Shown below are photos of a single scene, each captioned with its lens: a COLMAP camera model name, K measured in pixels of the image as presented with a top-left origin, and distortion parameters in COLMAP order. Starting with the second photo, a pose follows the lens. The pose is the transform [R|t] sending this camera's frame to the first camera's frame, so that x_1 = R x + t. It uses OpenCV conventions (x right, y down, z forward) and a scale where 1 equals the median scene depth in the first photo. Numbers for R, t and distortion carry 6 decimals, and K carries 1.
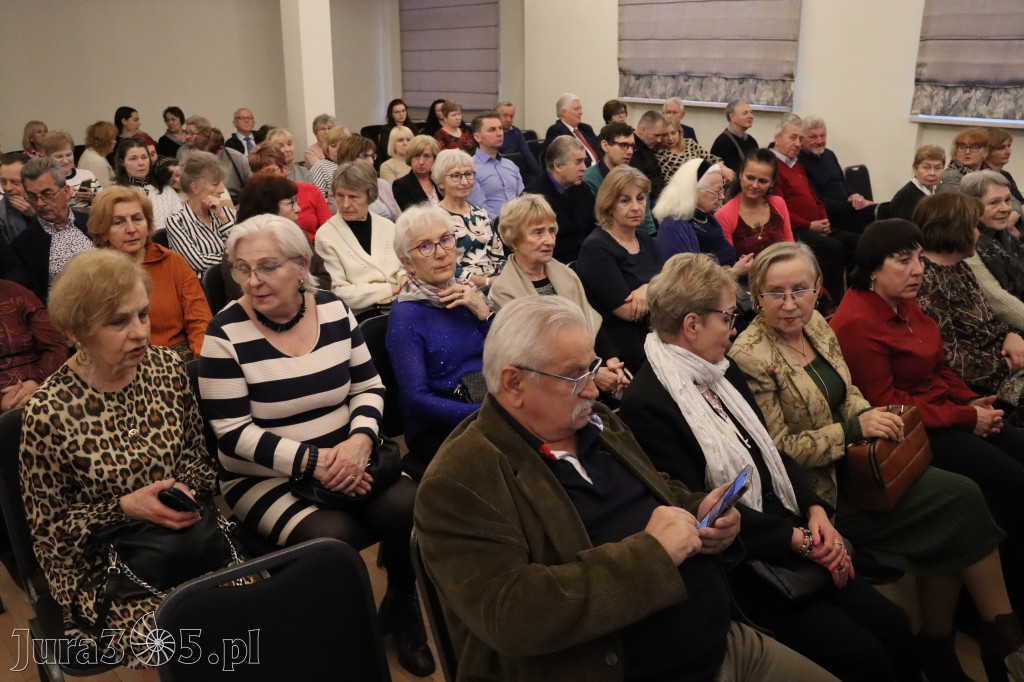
lens RADIAL K [[843.1, 0, 512.0], [0, 843.1, 341.0], [0, 0, 1]] dist [-0.174723, 0.143079]
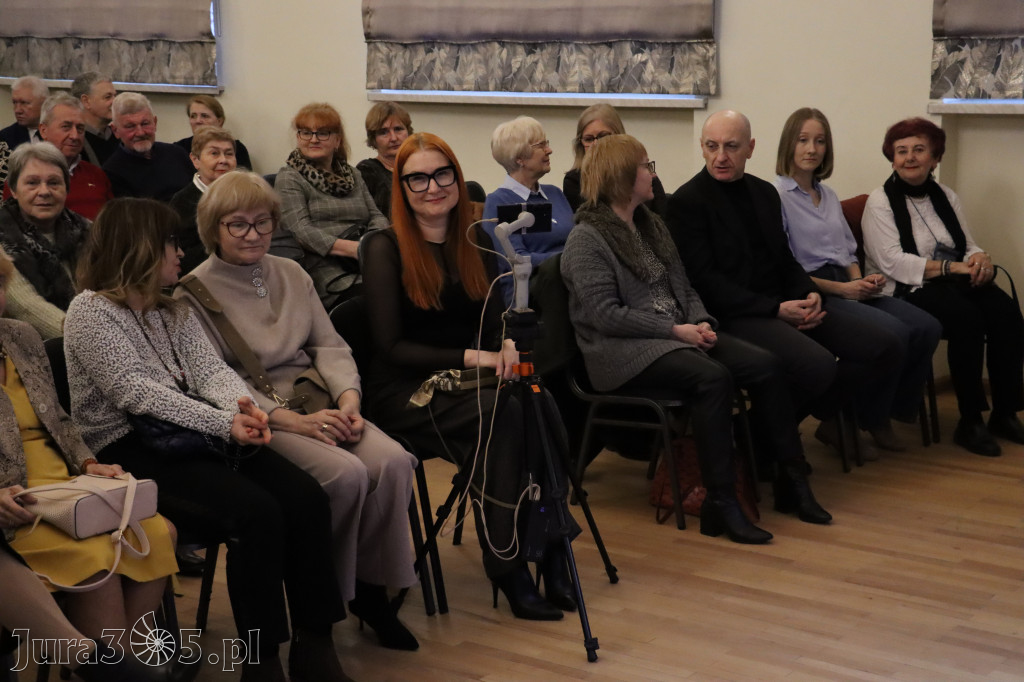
lens RADIAL K [[1746.9, 0, 512.0], [0, 1746.9, 341.0], [0, 0, 1]] dist [0.225684, 0.141345]
pose [[0.986746, -0.037087, 0.157976, 0.404533], [0.059723, 0.988200, -0.141047, 0.124122], [-0.150881, 0.148612, 0.977317, -0.360308]]
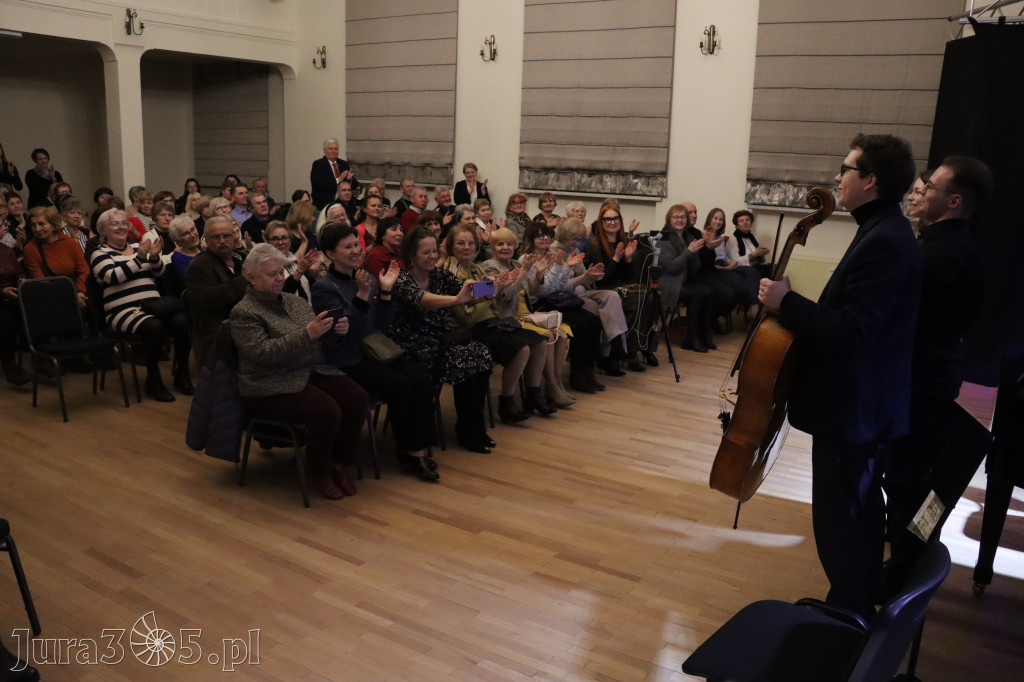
lens RADIAL K [[843.1, 0, 512.0], [0, 843.1, 341.0], [0, 0, 1]] dist [-0.174723, 0.143079]
pose [[0.974035, -0.017042, 0.225756, 0.105970], [0.040513, 0.994188, -0.099745, 0.199527], [-0.222744, 0.106301, 0.969064, -0.615910]]
